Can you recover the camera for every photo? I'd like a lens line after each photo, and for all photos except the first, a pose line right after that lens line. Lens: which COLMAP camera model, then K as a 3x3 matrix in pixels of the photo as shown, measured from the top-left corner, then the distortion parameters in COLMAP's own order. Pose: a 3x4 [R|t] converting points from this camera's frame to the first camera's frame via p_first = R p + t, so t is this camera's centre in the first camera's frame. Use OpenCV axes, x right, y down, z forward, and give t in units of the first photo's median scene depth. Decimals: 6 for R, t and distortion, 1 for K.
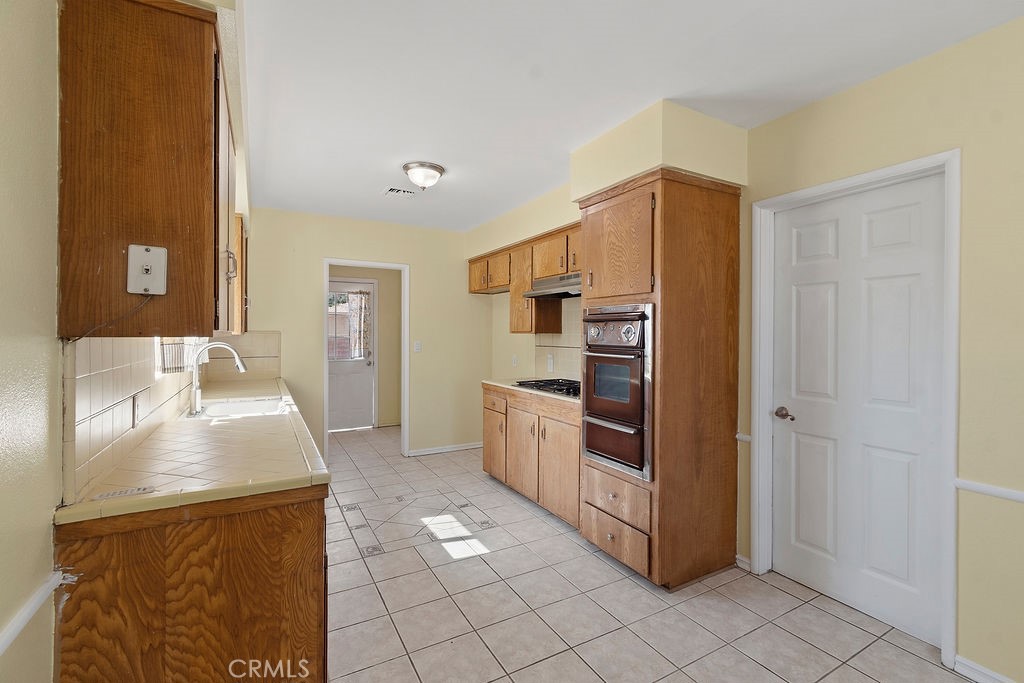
lens RADIAL K [[456.1, 0, 513.2], [0, 456.1, 334.5], [0, 0, 1]] dist [0.000655, -0.000063]
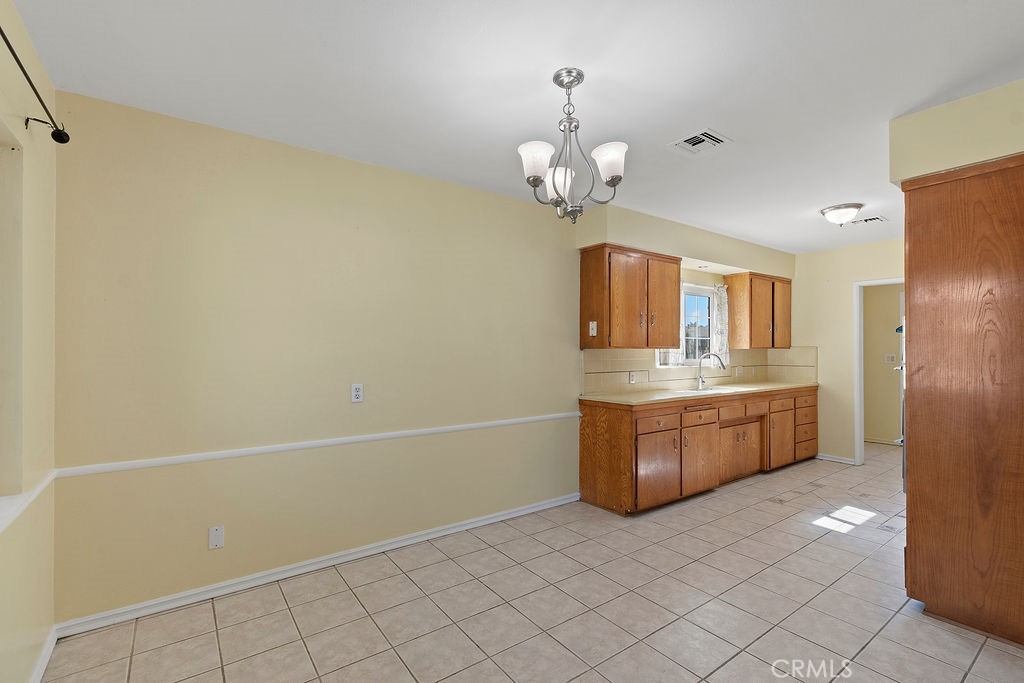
lens RADIAL K [[456.1, 0, 513.0], [0, 456.1, 344.4], [0, 0, 1]] dist [0.000655, -0.000063]
pose [[0.103387, -0.015472, -0.994521, 1.039500], [-0.003041, 0.999869, -0.015871, 0.012127], [0.994637, 0.004666, 0.103326, 0.028549]]
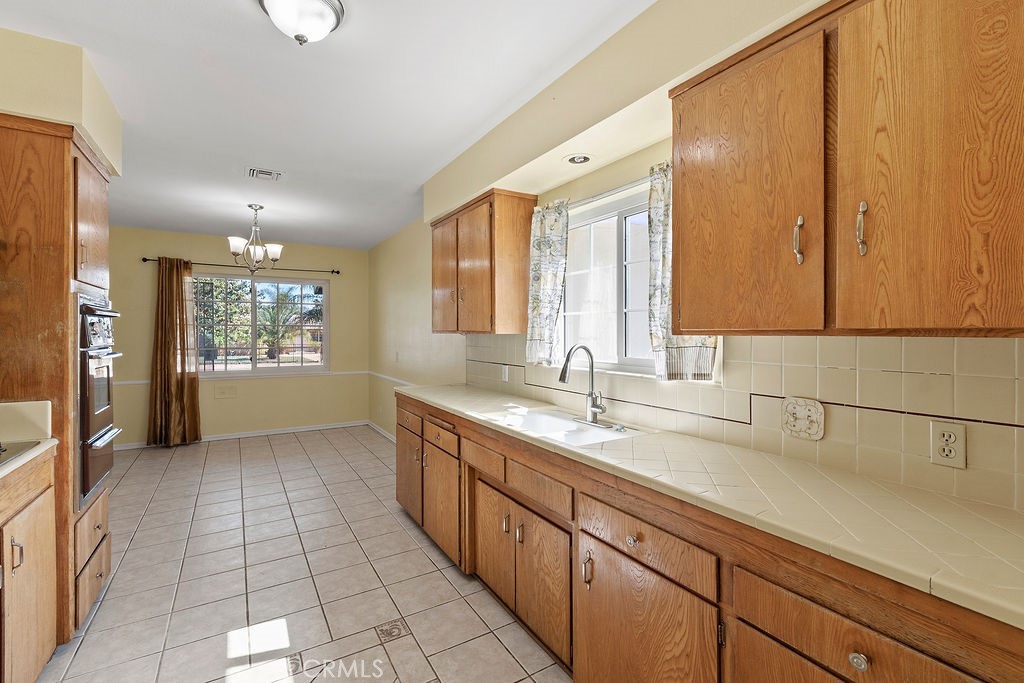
lens RADIAL K [[456.1, 0, 513.5], [0, 456.1, 334.5], [0, 0, 1]] dist [0.000655, -0.000063]
pose [[-0.999515, -0.004716, -0.030771, -0.480768], [-0.005098, 0.999911, 0.012357, -0.006977], [0.030710, 0.012508, -0.999450, 1.738626]]
